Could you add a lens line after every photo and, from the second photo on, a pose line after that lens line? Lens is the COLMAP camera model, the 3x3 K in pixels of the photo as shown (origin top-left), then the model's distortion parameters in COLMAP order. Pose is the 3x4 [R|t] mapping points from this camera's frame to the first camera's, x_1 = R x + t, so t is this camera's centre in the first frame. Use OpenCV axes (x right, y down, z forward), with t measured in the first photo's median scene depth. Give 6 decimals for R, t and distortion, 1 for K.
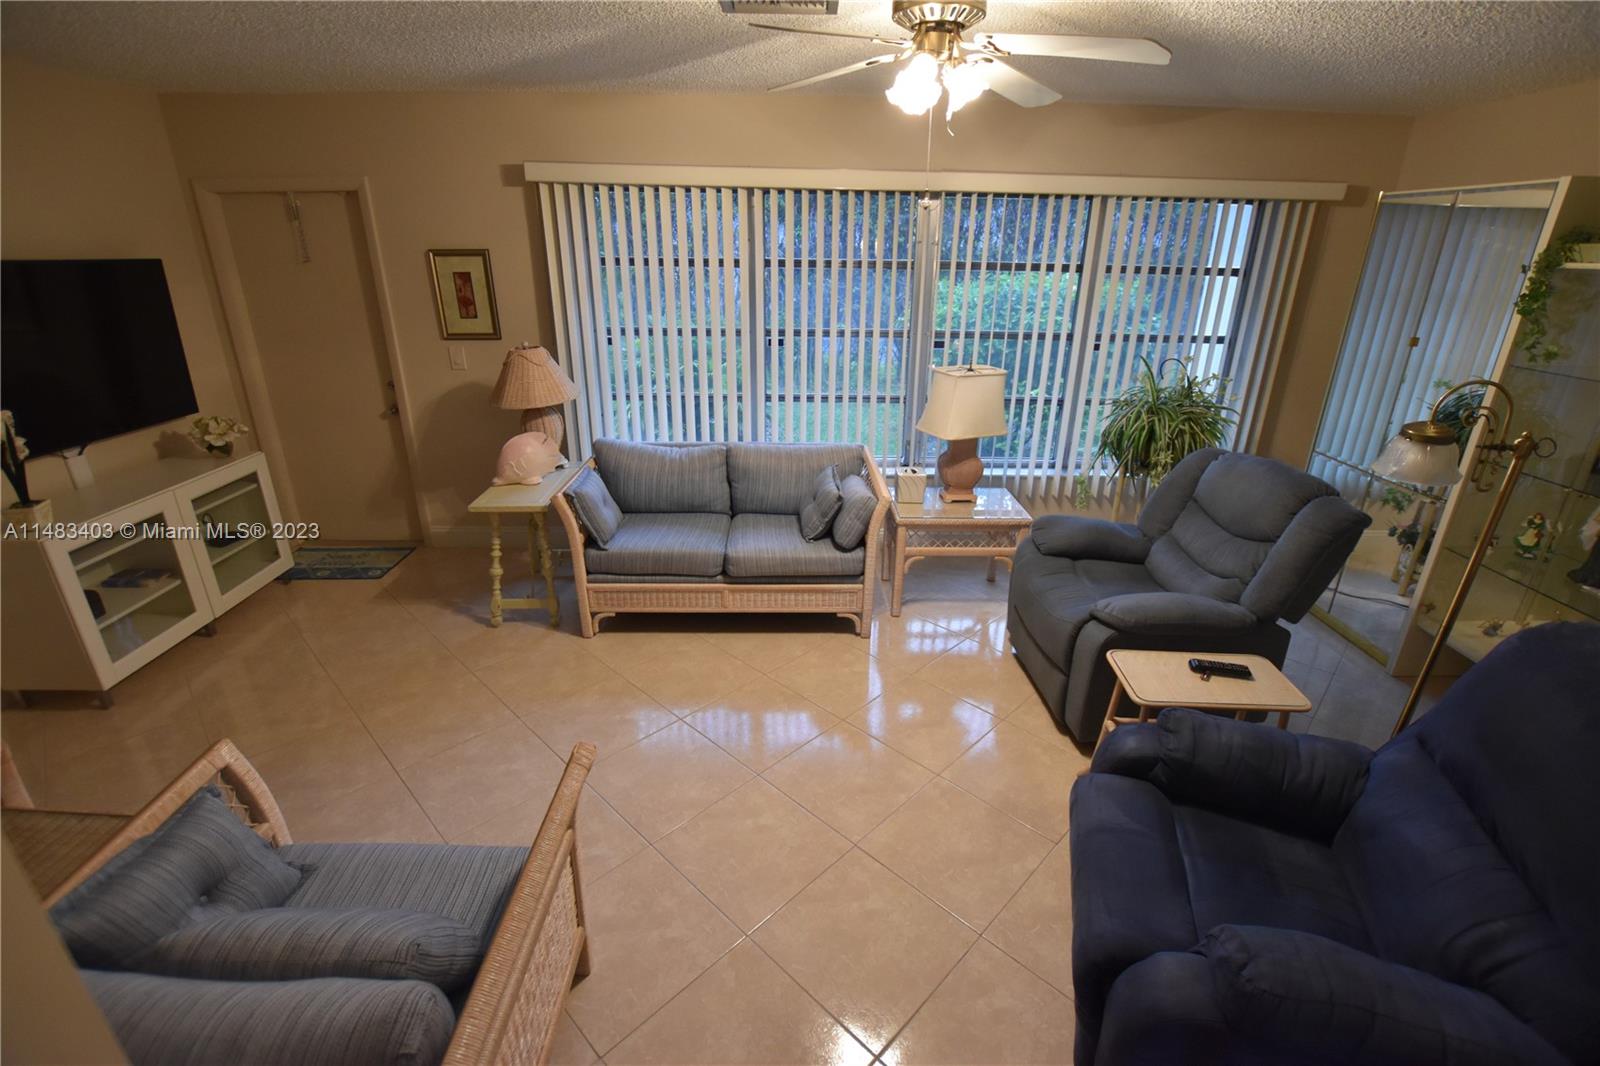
lens RADIAL K [[713.4, 0, 800.0], [0, 713.4, 533.0], [0, 0, 1]] dist [-0.026875, -0.000143]
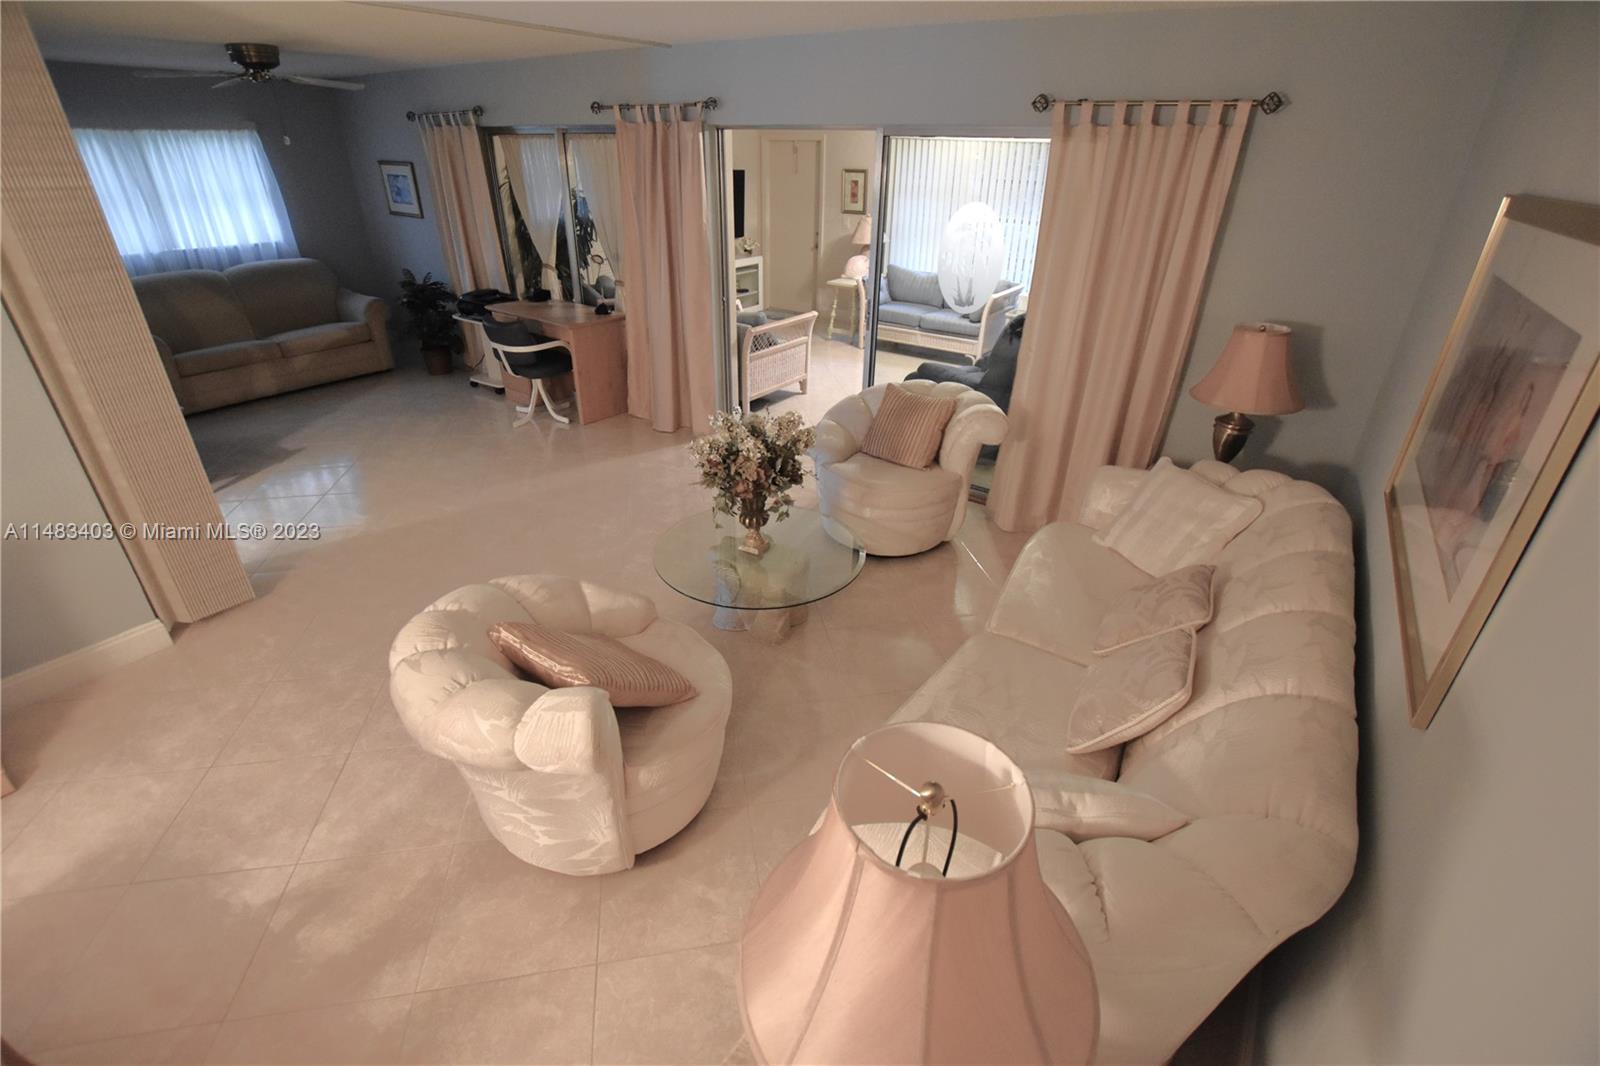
lens RADIAL K [[711.7, 0, 801.4], [0, 711.7, 528.1], [0, 0, 1]] dist [-0.028683, 0.000322]
pose [[0.818428, 0.275414, -0.504304, 0.798308], [-0.220731, 0.961000, 0.166606, 0.339330], [0.530522, -0.025039, 0.847301, -0.975335]]
